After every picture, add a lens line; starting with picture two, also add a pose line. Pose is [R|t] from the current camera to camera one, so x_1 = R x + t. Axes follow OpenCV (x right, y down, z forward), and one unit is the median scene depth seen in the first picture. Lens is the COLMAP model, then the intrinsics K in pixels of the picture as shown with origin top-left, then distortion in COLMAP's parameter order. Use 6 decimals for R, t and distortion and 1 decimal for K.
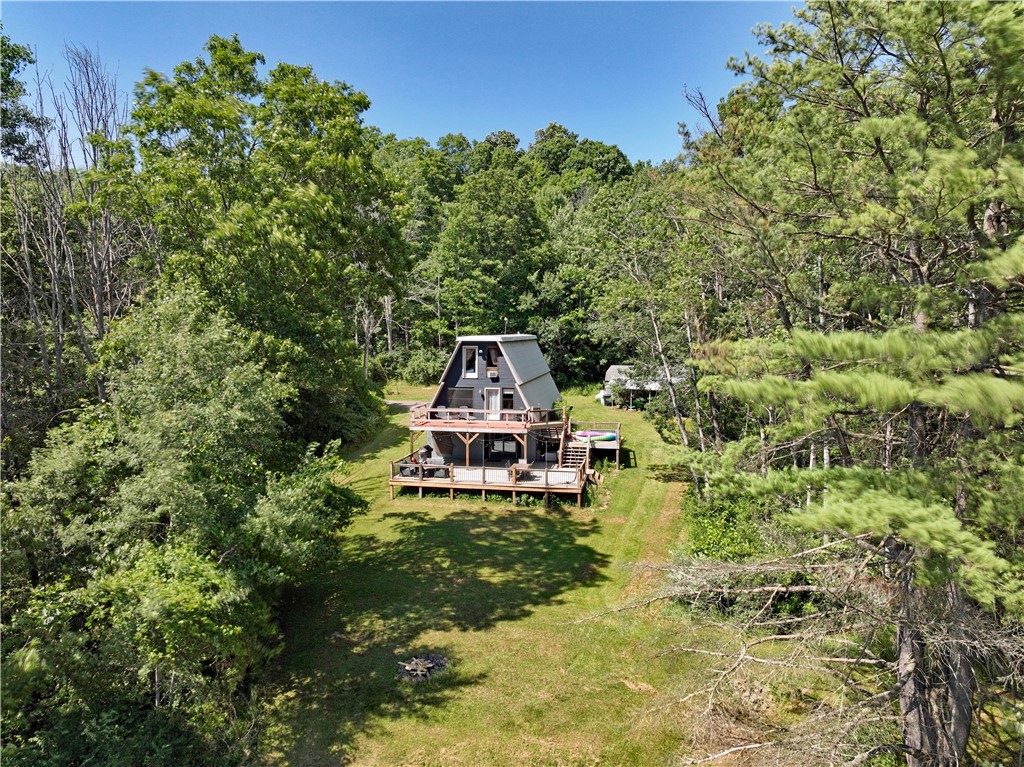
lens RADIAL K [[716.5, 0, 510.7], [0, 716.5, 382.3], [0, 0, 1]] dist [-0.000736, -0.000202]
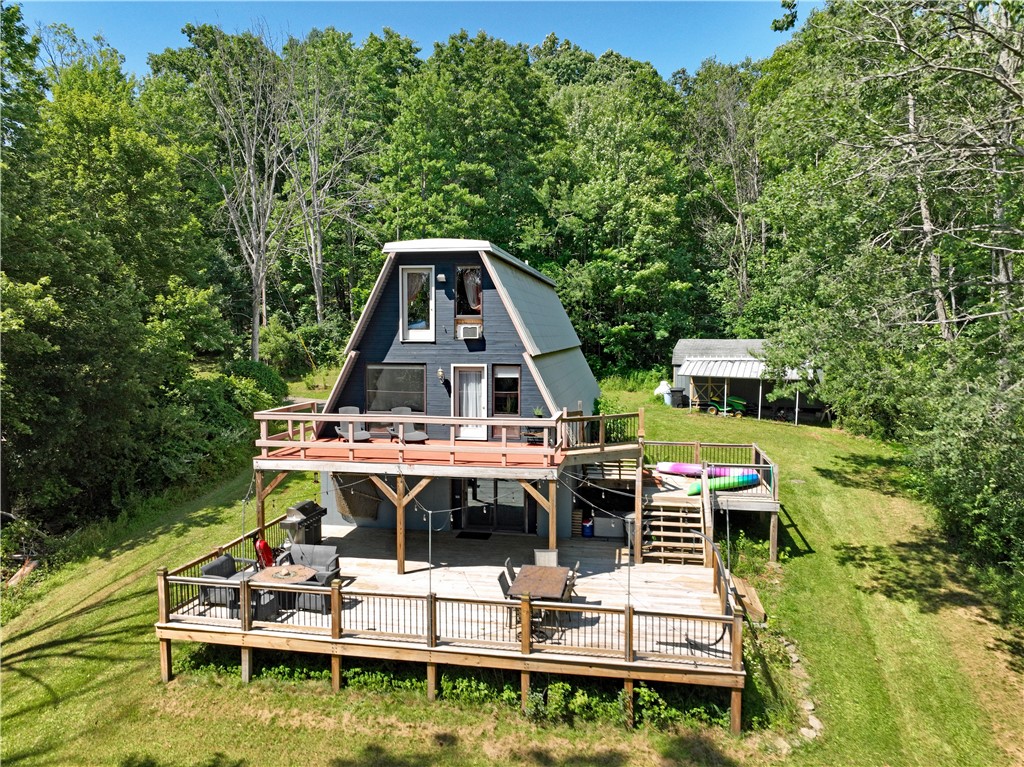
lens RADIAL K [[716.5, 0, 513.6], [0, 716.5, 385.8], [0, 0, 1]] dist [-0.000736, -0.000202]
pose [[0.999974, -0.001692, 0.006965, -0.002280], [0.001684, 0.999998, 0.001105, 0.020064], [-0.006966, -0.001093, 0.999975, 0.578440]]
